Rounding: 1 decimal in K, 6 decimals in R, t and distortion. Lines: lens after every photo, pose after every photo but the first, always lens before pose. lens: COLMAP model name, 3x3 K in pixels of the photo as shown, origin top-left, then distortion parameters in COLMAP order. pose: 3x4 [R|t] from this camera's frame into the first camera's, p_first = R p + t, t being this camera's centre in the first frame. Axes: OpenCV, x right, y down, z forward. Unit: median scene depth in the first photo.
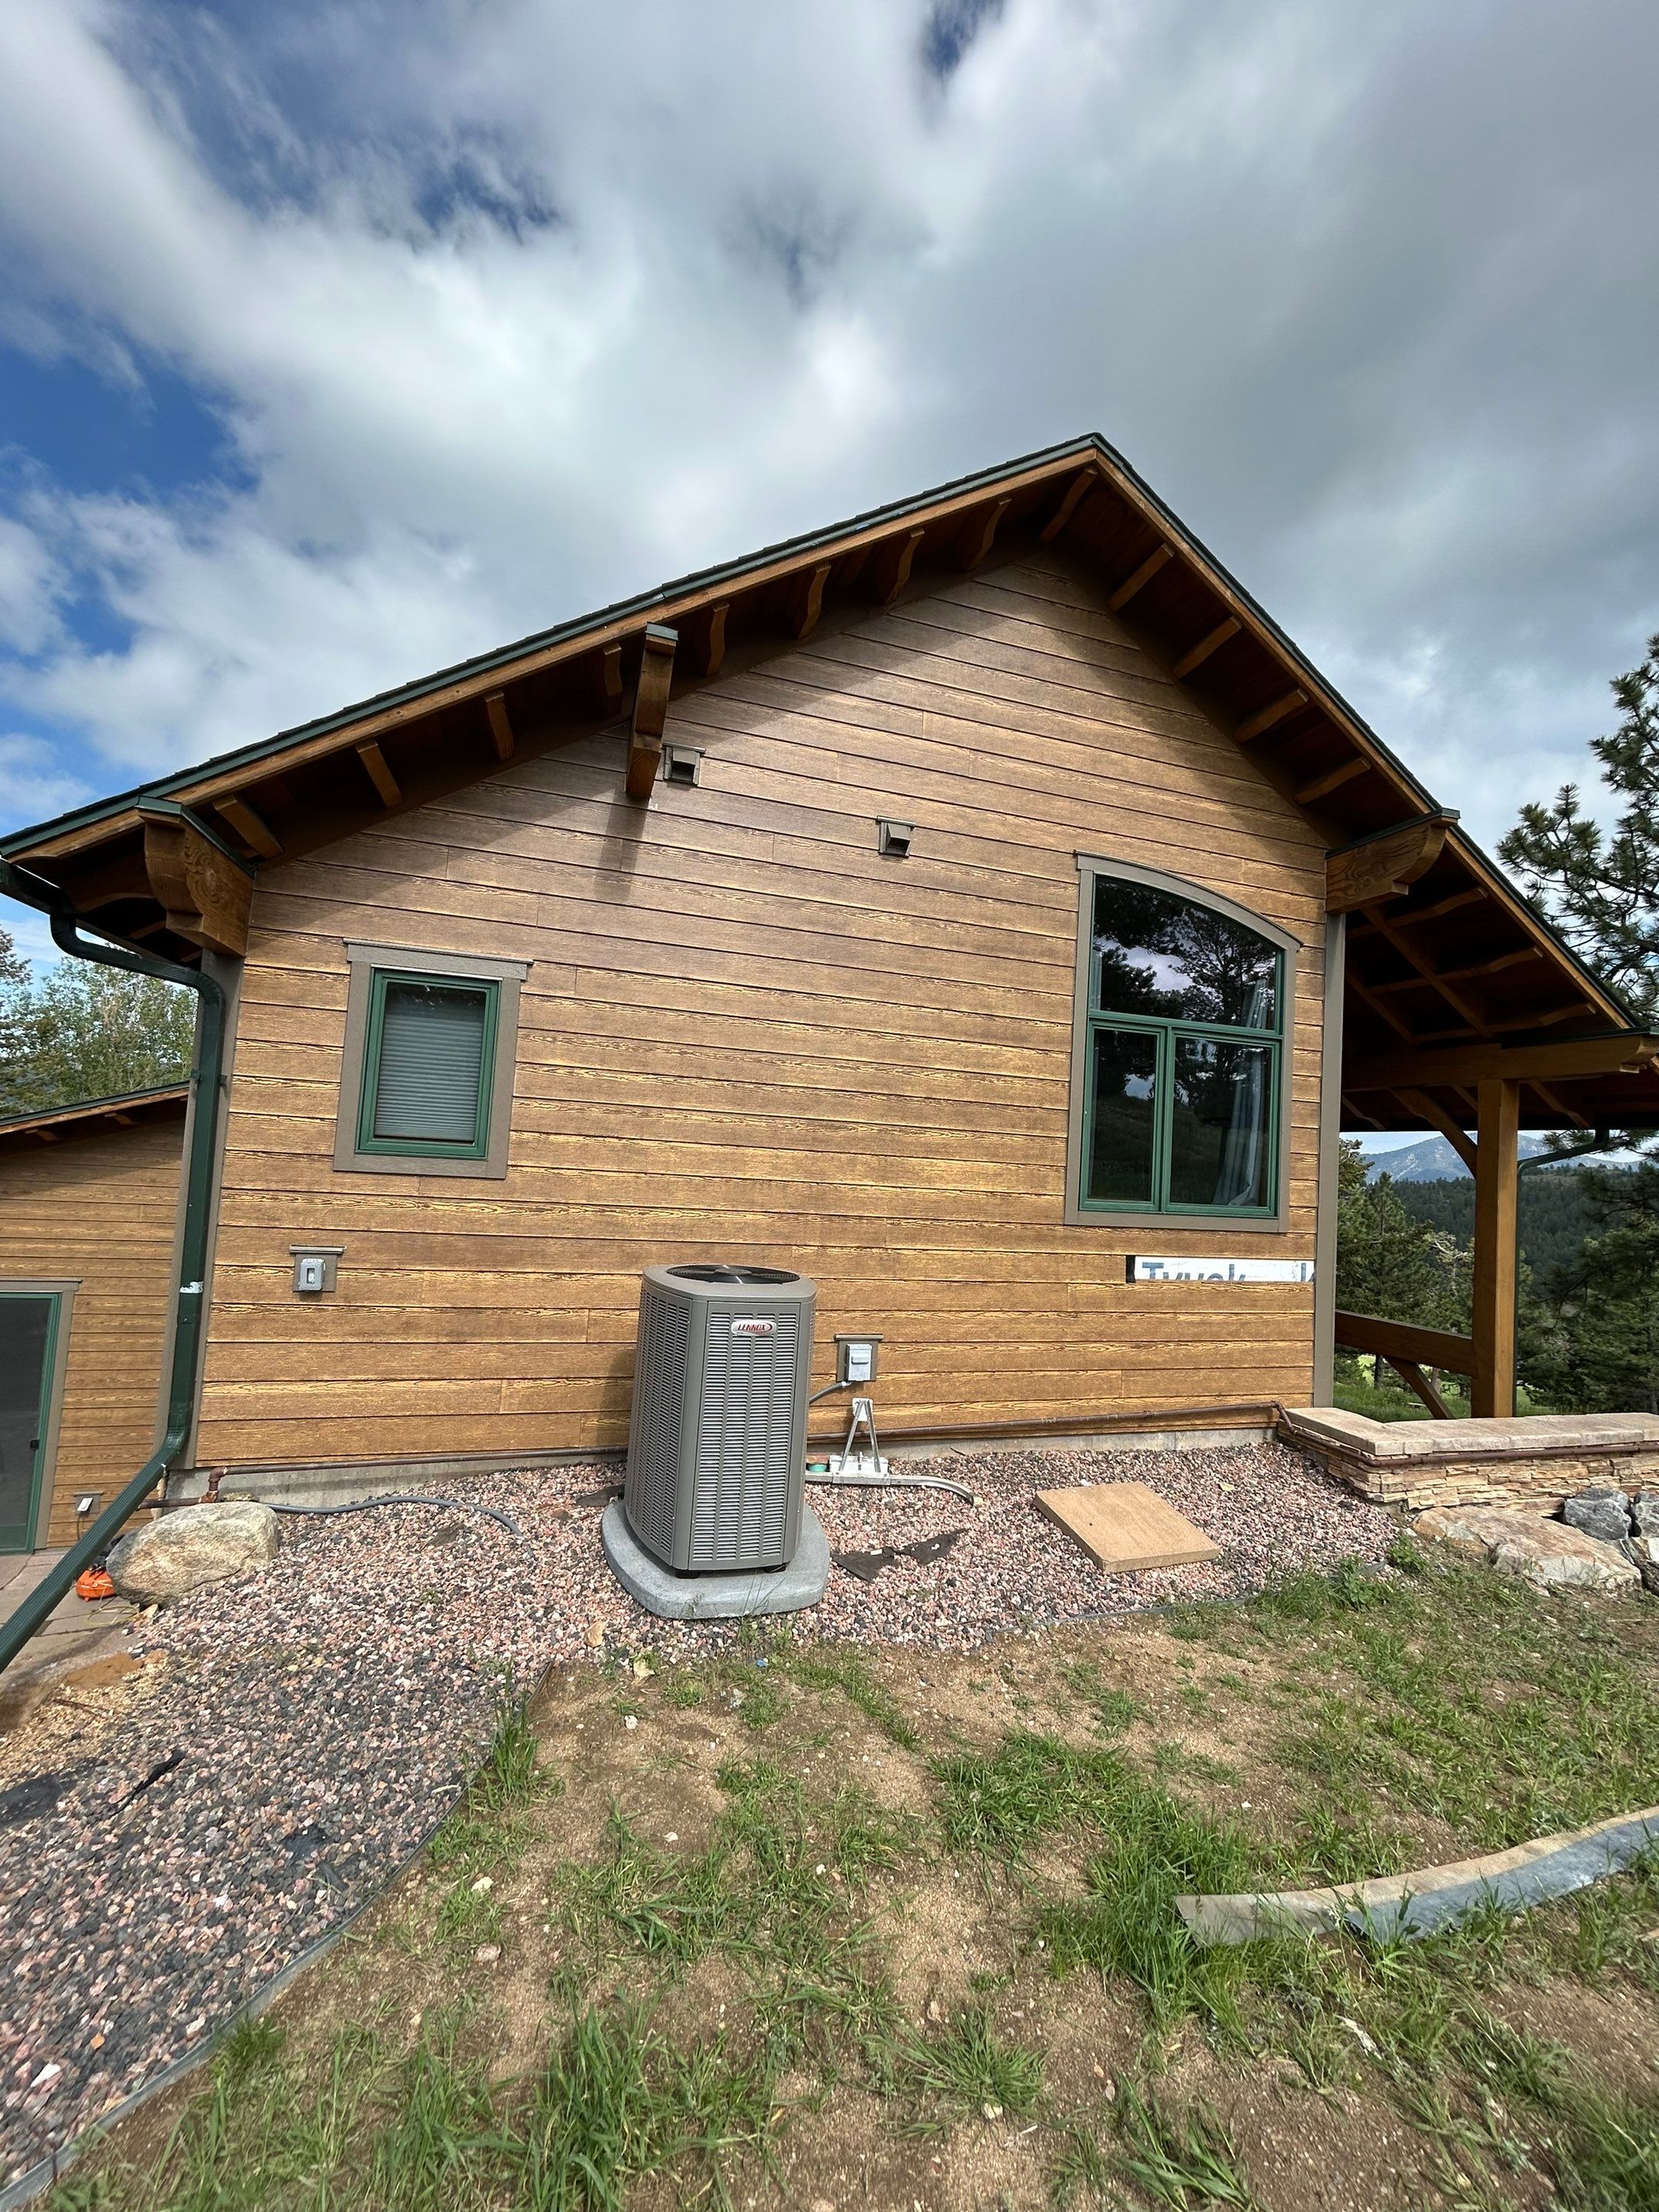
lens RADIAL K [[886.3, 0, 832.7], [0, 886.3, 1105.6], [0, 0, 1]] dist [-0.000572, -0.000124]
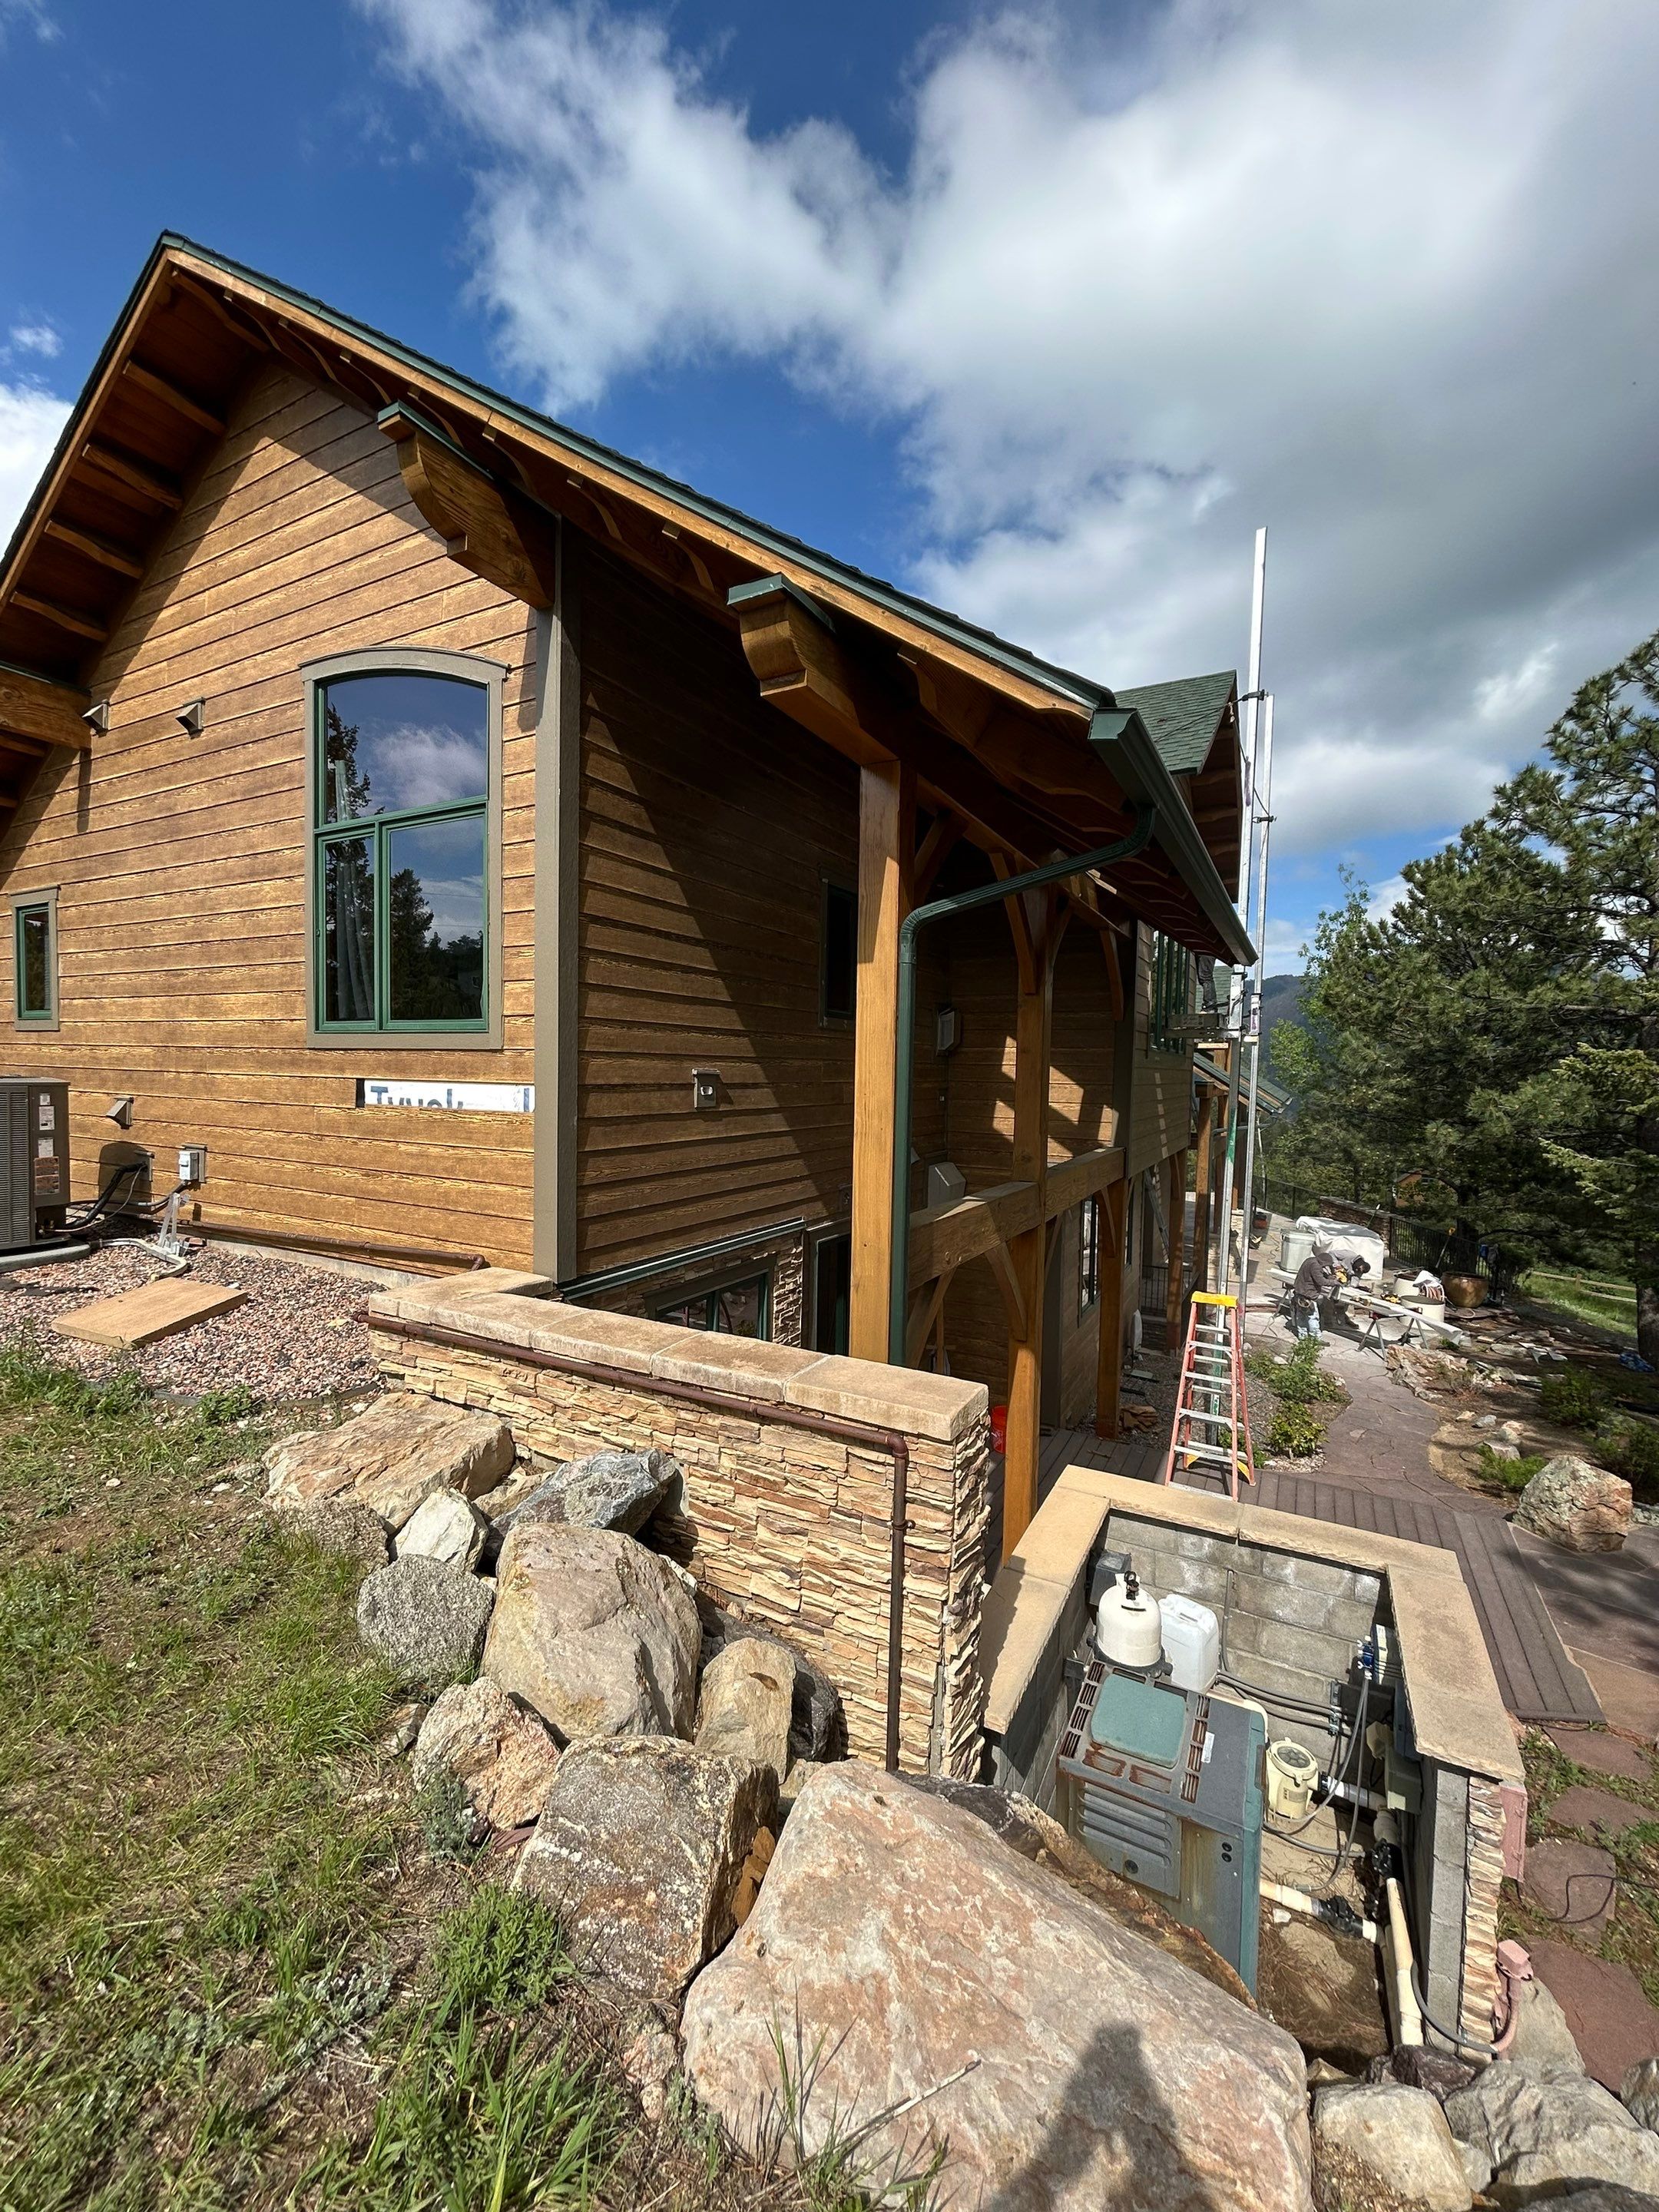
lens RADIAL K [[886.3, 0, 832.7], [0, 886.3, 1105.6], [0, 0, 1]] dist [-0.000572, -0.000124]
pose [[0.706133, -0.015825, -0.707903, 1.359575], [0.062964, 0.997193, 0.040514, 0.191320], [0.705275, -0.073180, 0.705147, 0.689316]]
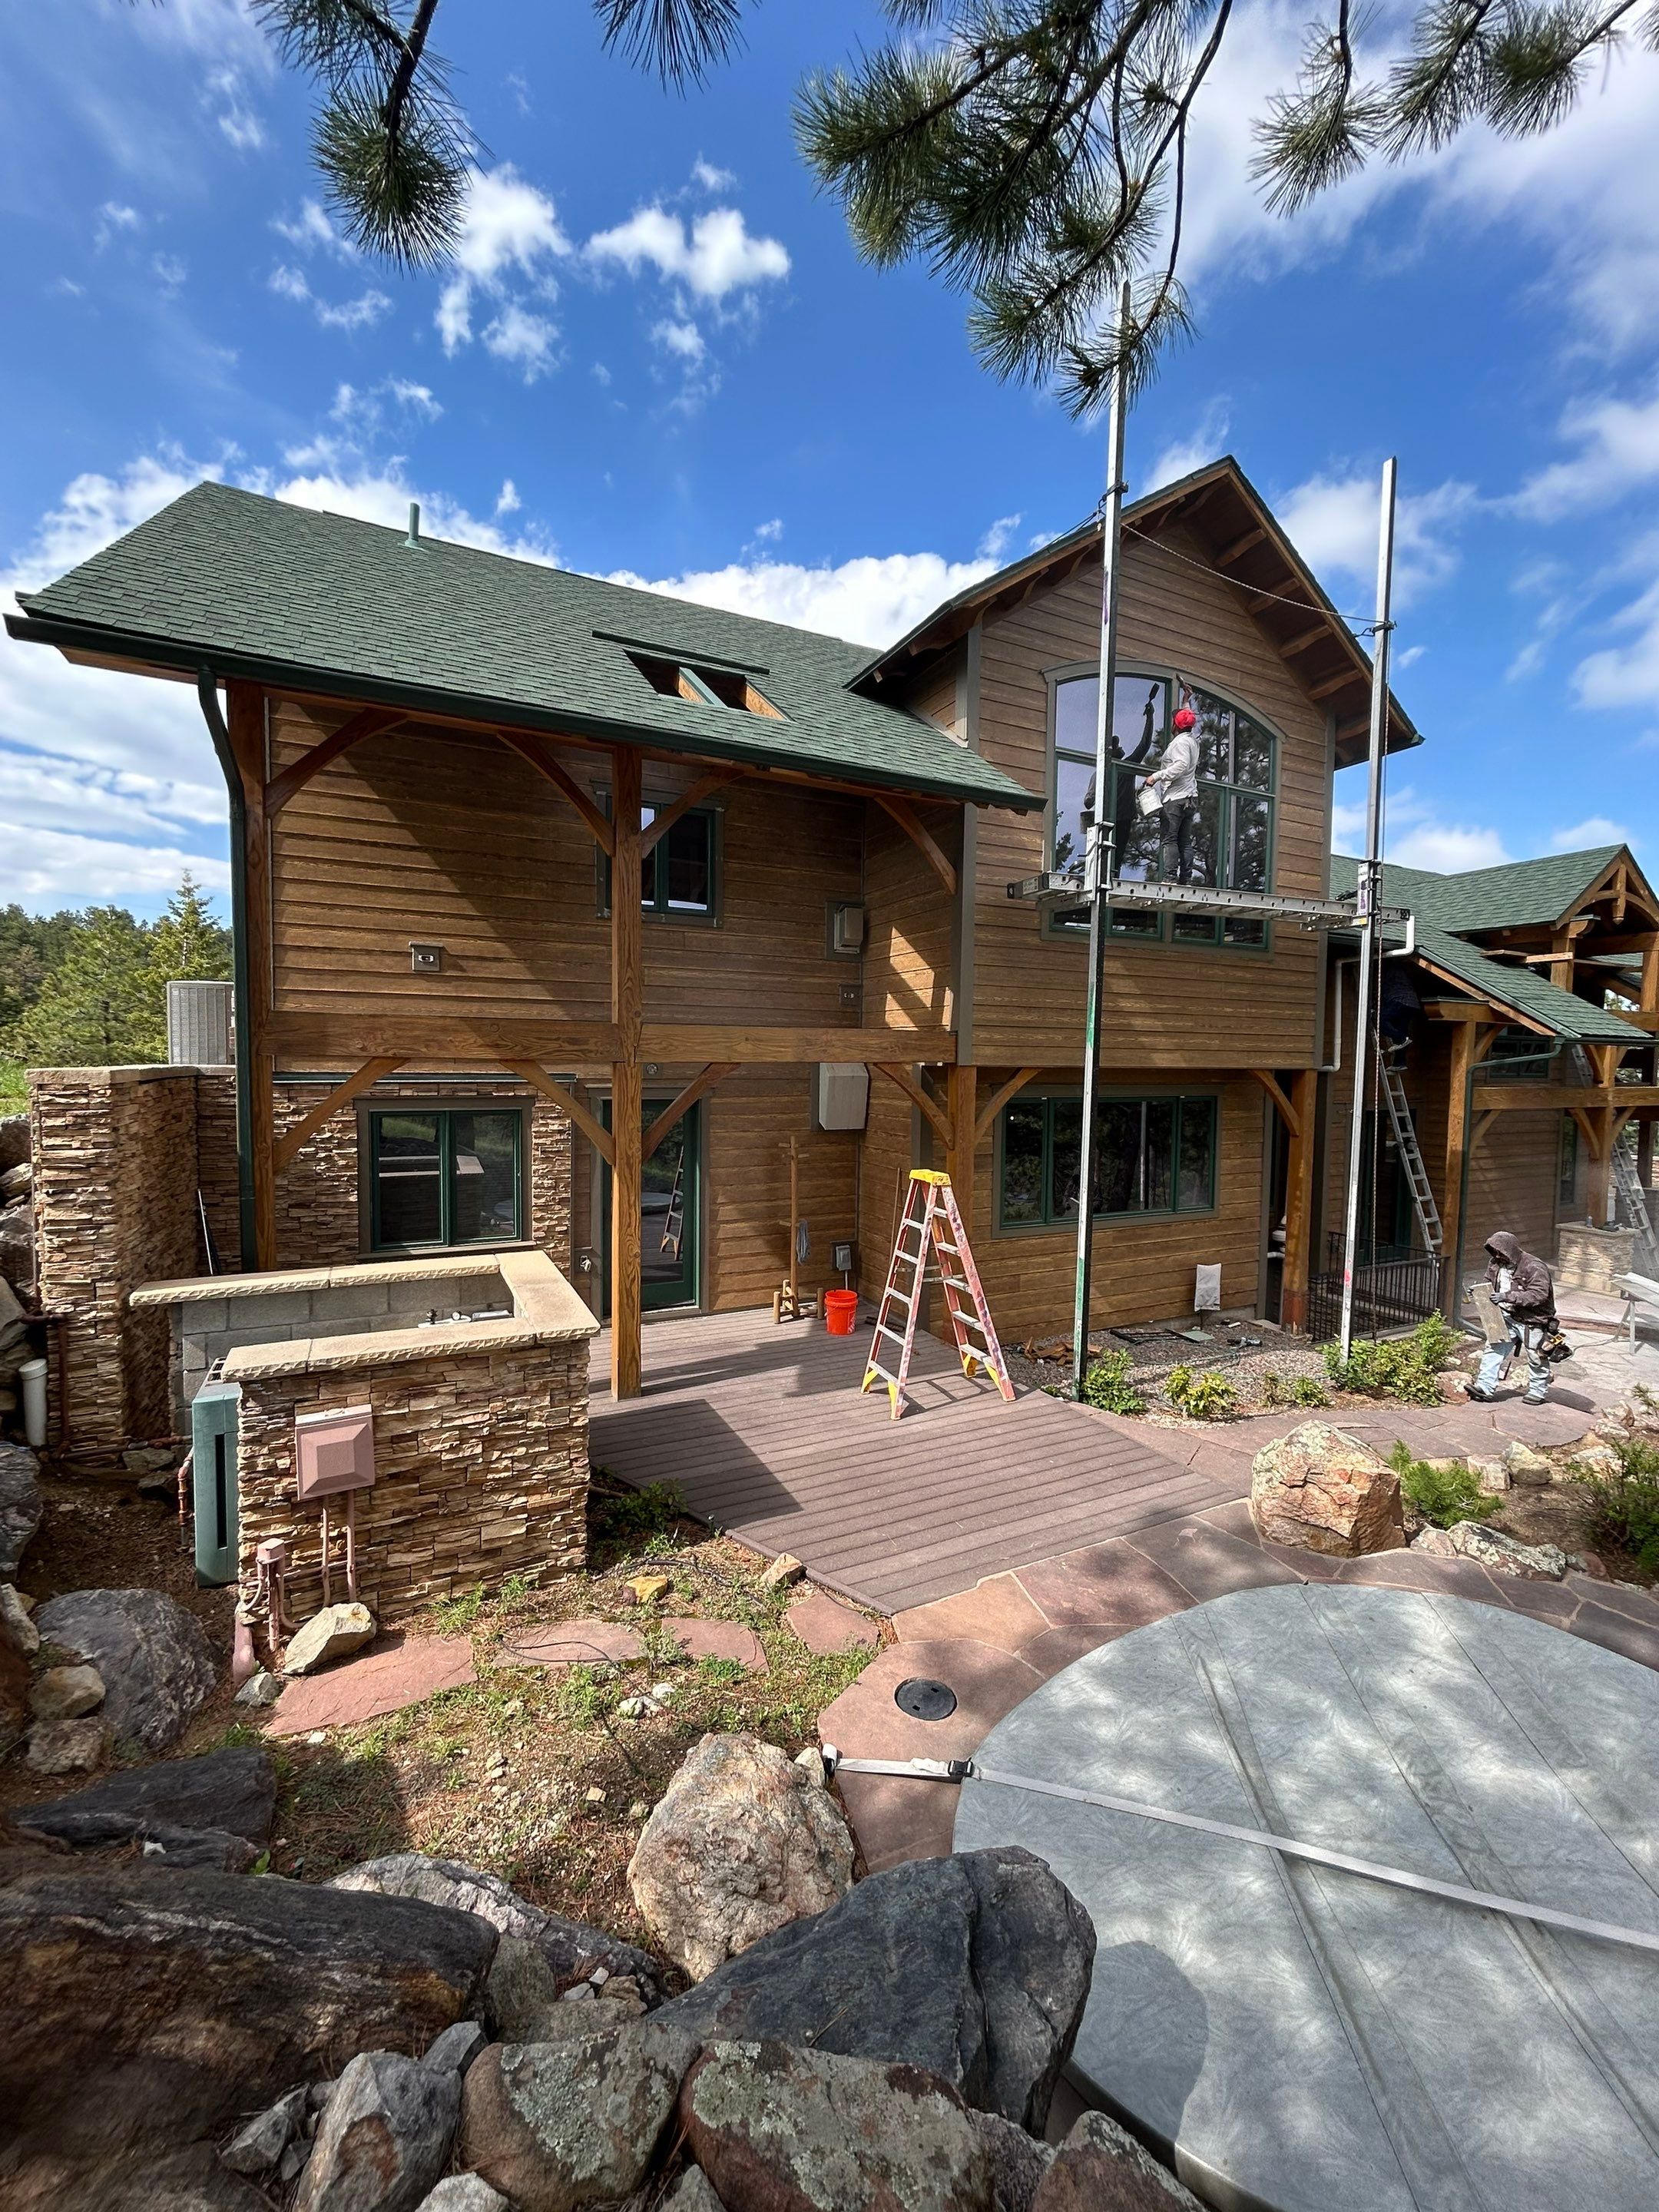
lens RADIAL K [[898.3, 0, 831.0], [0, 898.3, 1109.8], [0, 0, 1]] dist [0.000274, 0.000176]
pose [[0.171213, -0.001626, -0.985233, 2.060167], [0.052715, 0.998581, 0.007512, 0.480220], [0.983823, -0.053223, 0.171056, 1.732352]]
